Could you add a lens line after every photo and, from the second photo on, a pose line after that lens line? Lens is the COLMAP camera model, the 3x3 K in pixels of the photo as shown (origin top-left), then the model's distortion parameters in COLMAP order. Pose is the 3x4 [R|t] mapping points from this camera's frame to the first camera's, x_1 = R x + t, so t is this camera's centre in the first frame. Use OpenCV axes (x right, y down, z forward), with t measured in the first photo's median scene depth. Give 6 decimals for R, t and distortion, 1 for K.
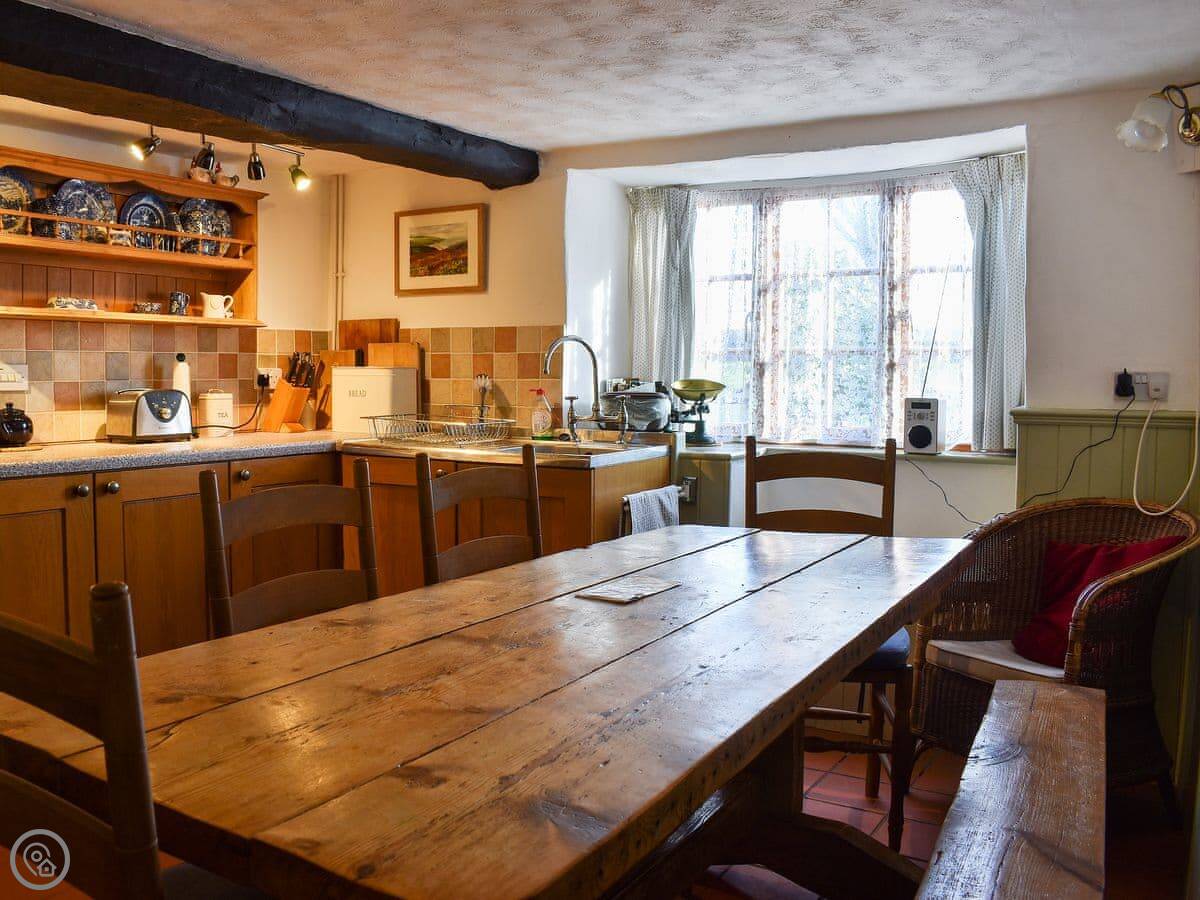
lens RADIAL K [[1275.4, 0, 600.0], [0, 1275.4, 450.0], [0, 0, 1]] dist [-0.114616, -0.000926]
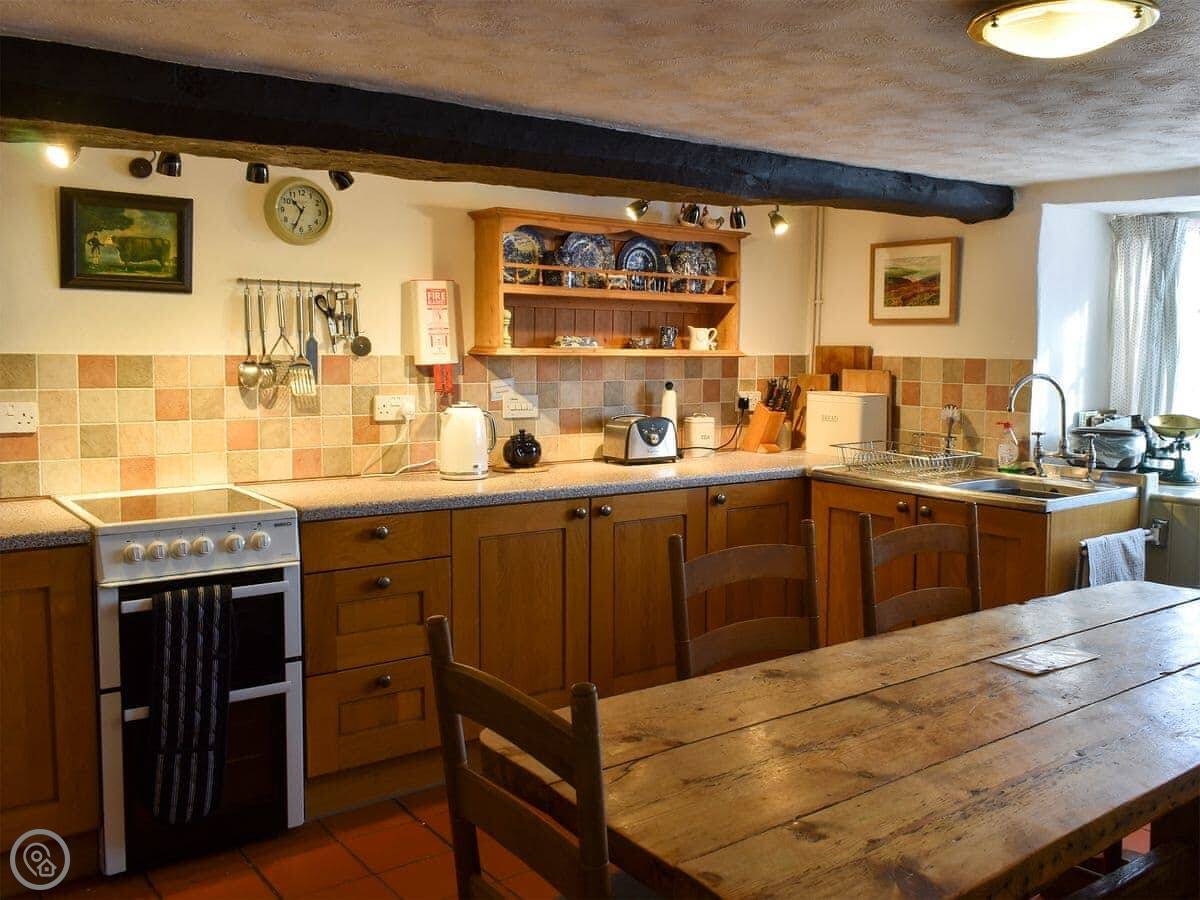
lens RADIAL K [[1291.4, 0, 600.0], [0, 1291.4, 450.0], [0, 0, 1]] dist [0.012333, 0.014012]
pose [[0.927426, 0.031735, -0.372658, 0.039958], [-0.025194, 0.999431, 0.022411, -0.044108], [0.373157, -0.011395, 0.927698, -0.087454]]
